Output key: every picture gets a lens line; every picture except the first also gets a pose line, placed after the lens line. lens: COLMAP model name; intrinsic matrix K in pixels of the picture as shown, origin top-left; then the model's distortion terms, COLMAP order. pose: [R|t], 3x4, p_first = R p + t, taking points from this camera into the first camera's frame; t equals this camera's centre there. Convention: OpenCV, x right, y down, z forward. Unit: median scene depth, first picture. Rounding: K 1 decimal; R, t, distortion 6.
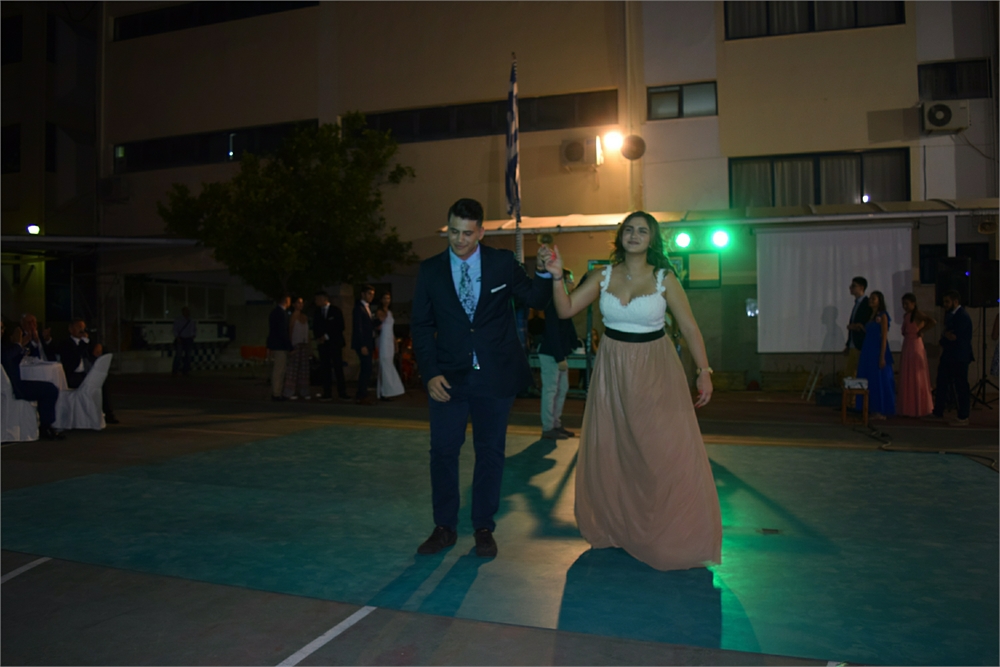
lens RADIAL K [[789.5, 0, 504.1], [0, 789.5, 331.7], [0, 0, 1]] dist [-0.089154, 0.015987]
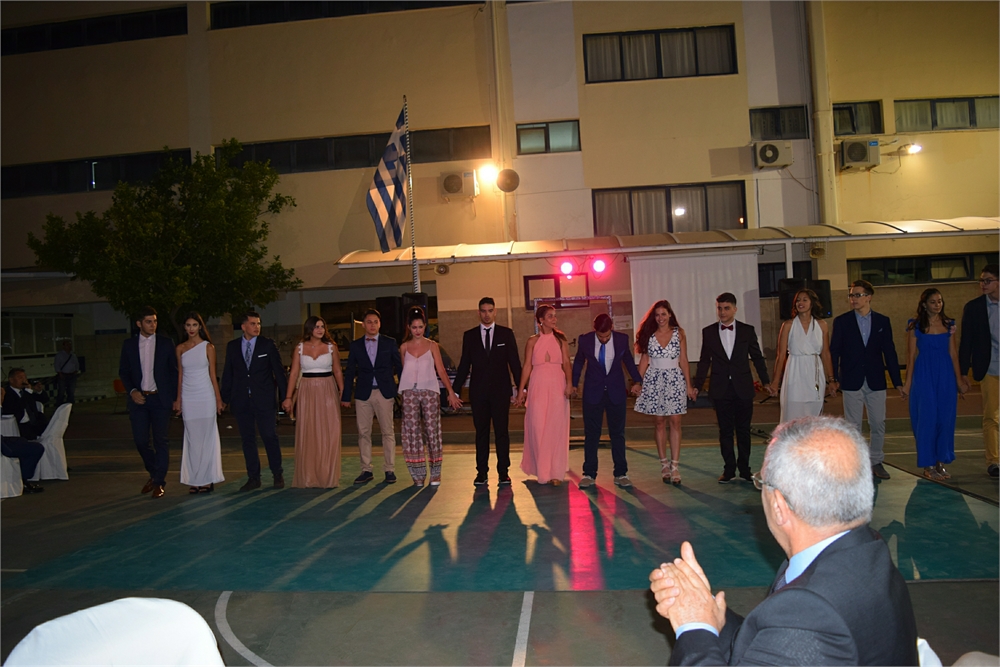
lens RADIAL K [[799.6, 0, 501.6], [0, 799.6, 331.5], [0, 0, 1]] dist [-0.084505, 0.003691]
pose [[0.972369, -0.041728, 0.229690, -0.119407], [0.043618, 0.999043, -0.003157, -0.024230], [-0.229338, 0.013088, 0.973259, -0.082694]]
